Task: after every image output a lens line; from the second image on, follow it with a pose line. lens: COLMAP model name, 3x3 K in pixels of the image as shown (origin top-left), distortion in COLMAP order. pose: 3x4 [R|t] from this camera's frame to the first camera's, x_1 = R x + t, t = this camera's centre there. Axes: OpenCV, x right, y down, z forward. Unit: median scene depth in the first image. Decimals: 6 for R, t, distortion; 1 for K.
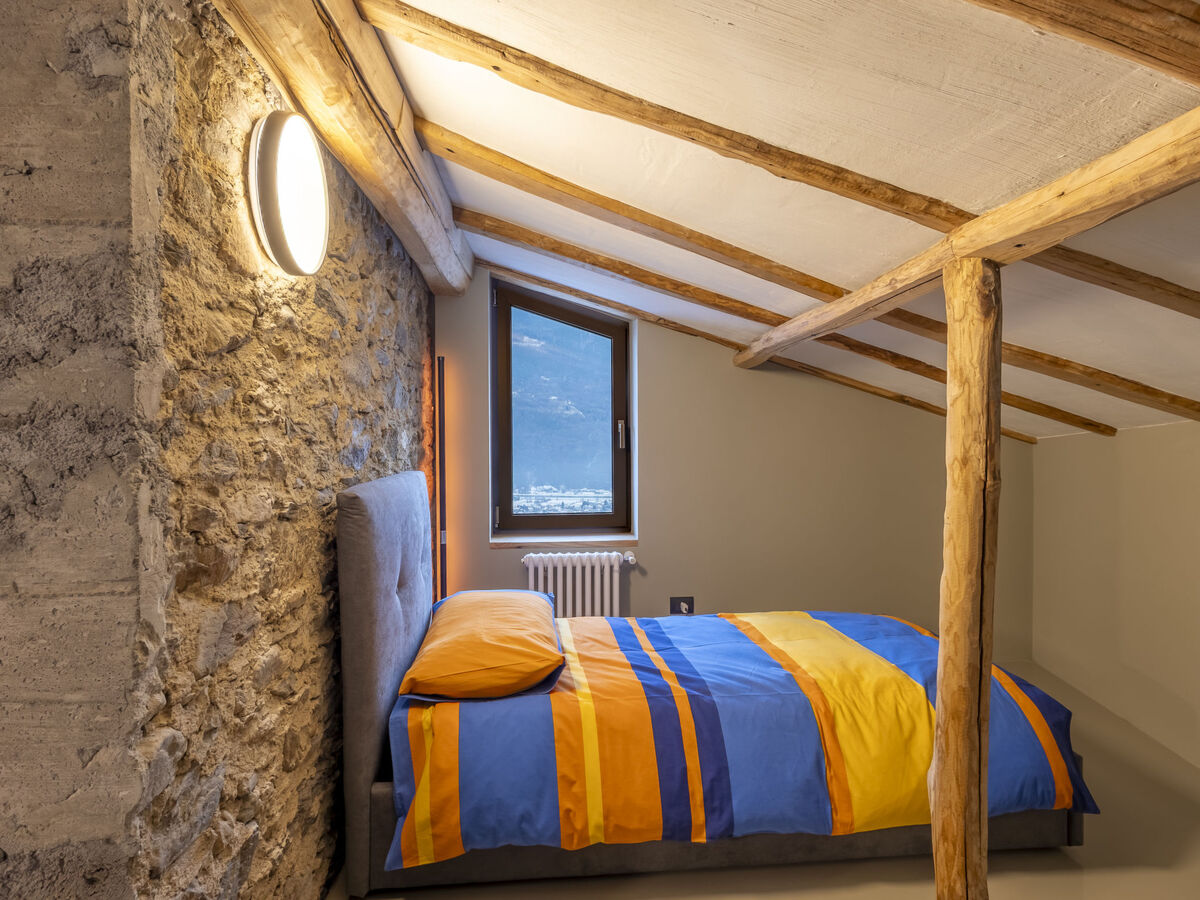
lens RADIAL K [[645.9, 0, 570.0], [0, 645.9, 450.0], [0, 0, 1]] dist [0.015458, -0.004604]
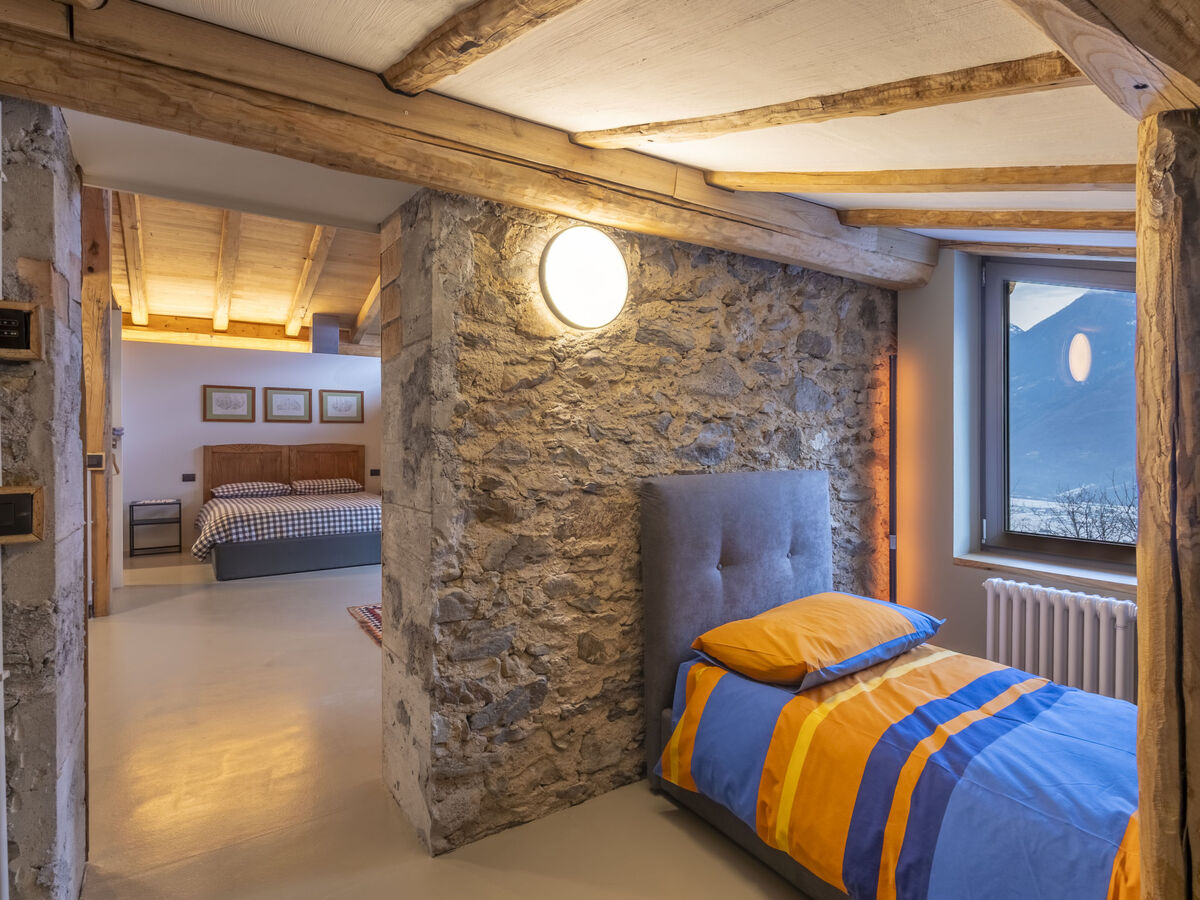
lens RADIAL K [[645.9, 0, 609.5], [0, 645.9, 445.8], [0, 0, 1]] dist [0.015458, -0.004604]
pose [[0.468411, 0.013828, -0.883402, 0.991254], [-0.018742, 0.999808, 0.005713, -0.012780], [0.883312, 0.013881, 0.468580, 0.376239]]
